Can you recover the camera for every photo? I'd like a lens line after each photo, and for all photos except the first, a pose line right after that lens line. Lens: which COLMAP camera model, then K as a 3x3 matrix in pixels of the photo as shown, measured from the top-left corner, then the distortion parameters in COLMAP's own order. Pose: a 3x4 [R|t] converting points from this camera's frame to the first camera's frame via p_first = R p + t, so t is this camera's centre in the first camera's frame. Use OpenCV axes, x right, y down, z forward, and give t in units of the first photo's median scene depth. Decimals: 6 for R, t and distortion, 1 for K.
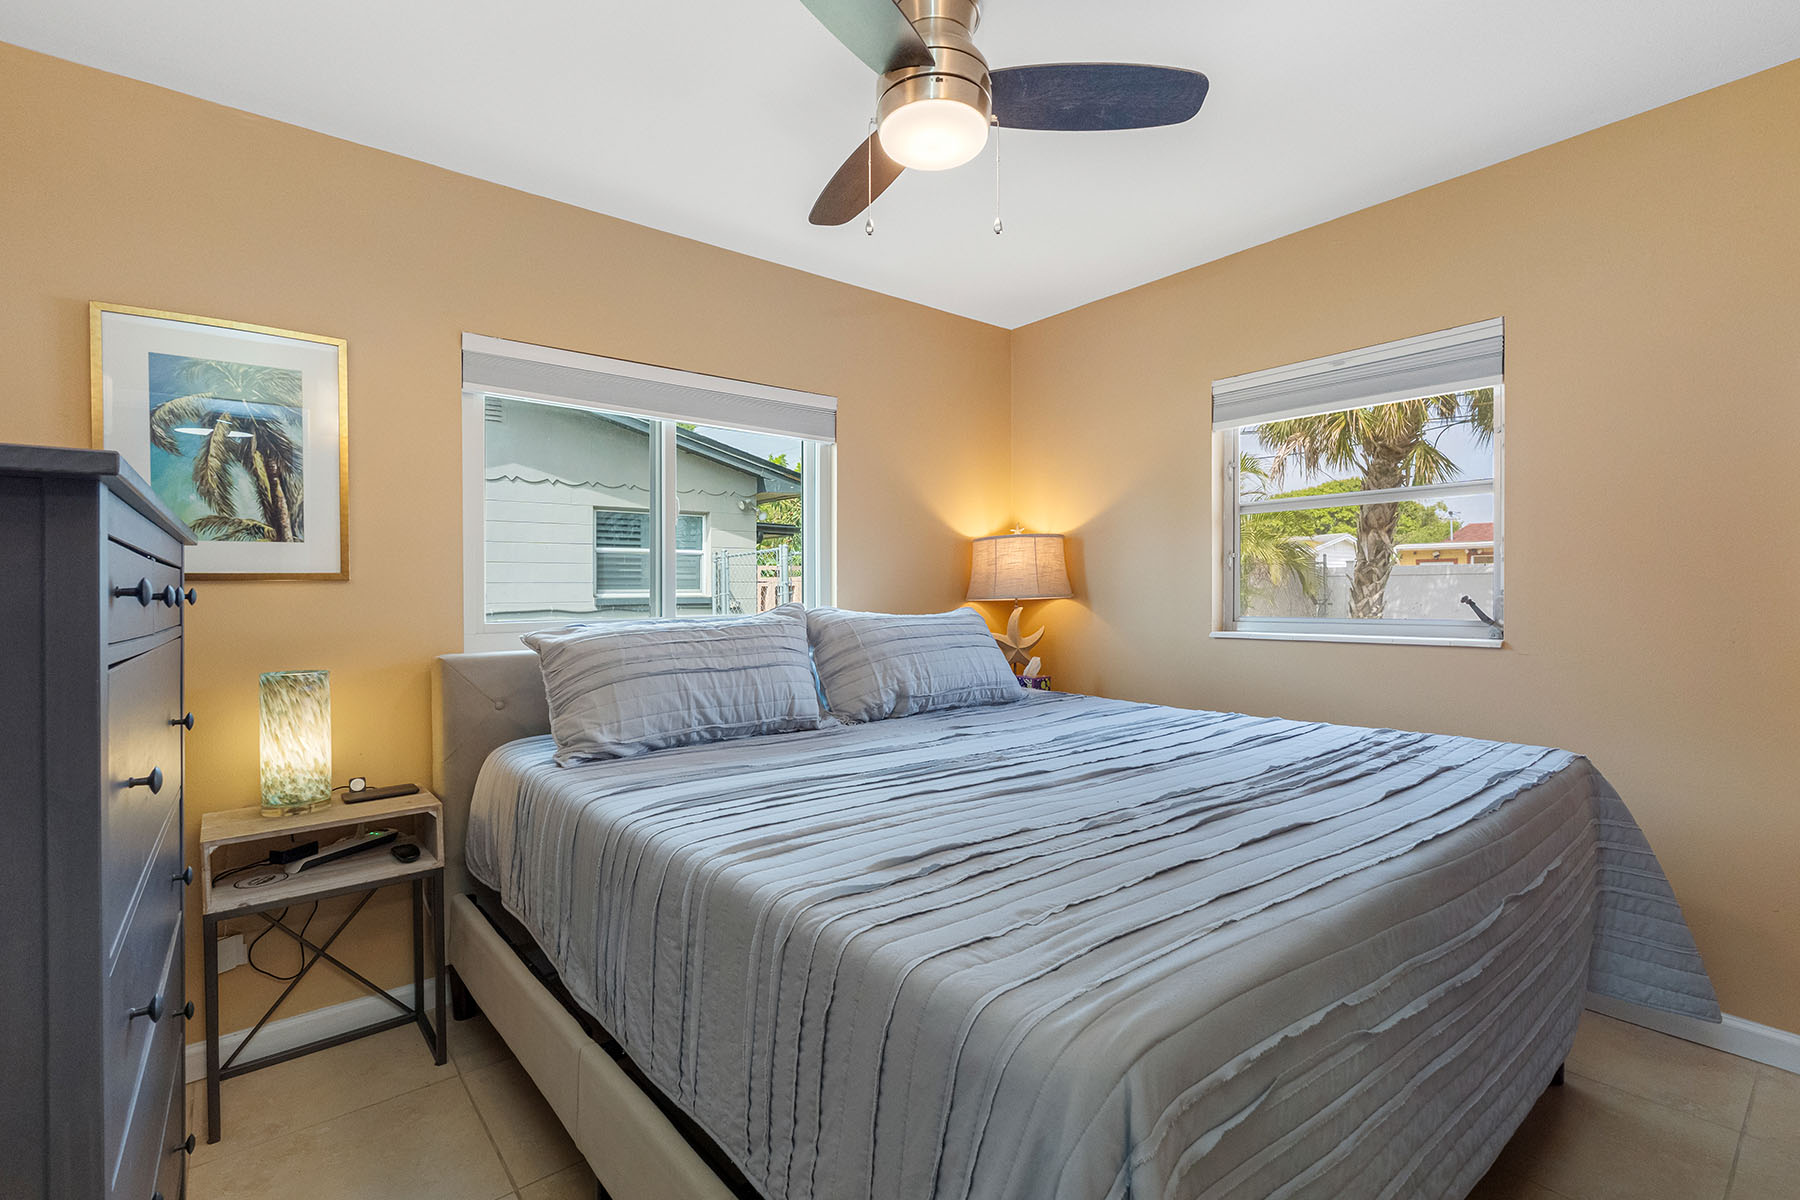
lens RADIAL K [[801.3, 0, 888.4], [0, 801.3, 600.5], [0, 0, 1]] dist [-0.004951, 0.000002]
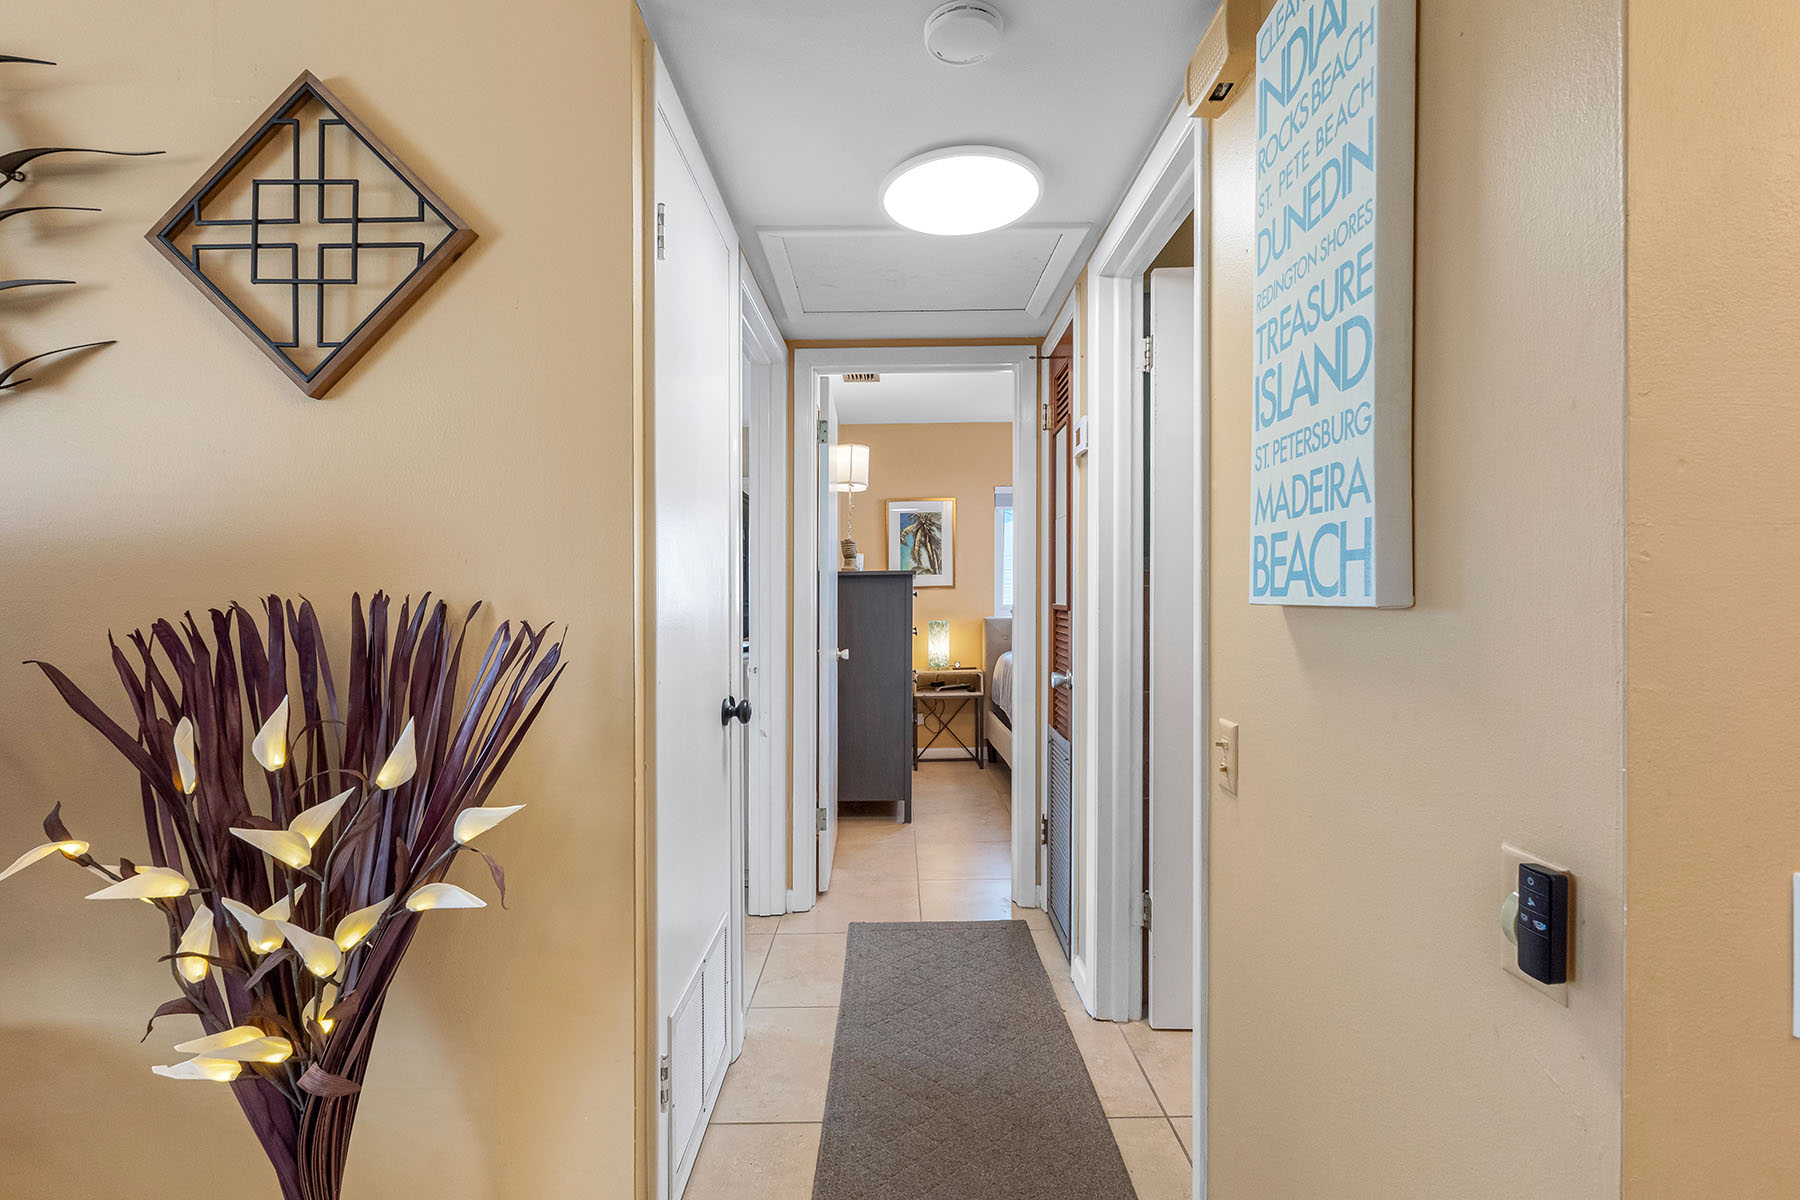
lens RADIAL K [[801.3, 0, 898.9], [0, 801.3, 597.6], [0, 0, 1]] dist [-0.004951, 0.000002]
pose [[0.785079, 0.002761, -0.619390, 0.860155], [-0.007093, 0.999965, -0.004533, 0.020560], [0.619355, 0.007952, 0.785071, -1.254262]]
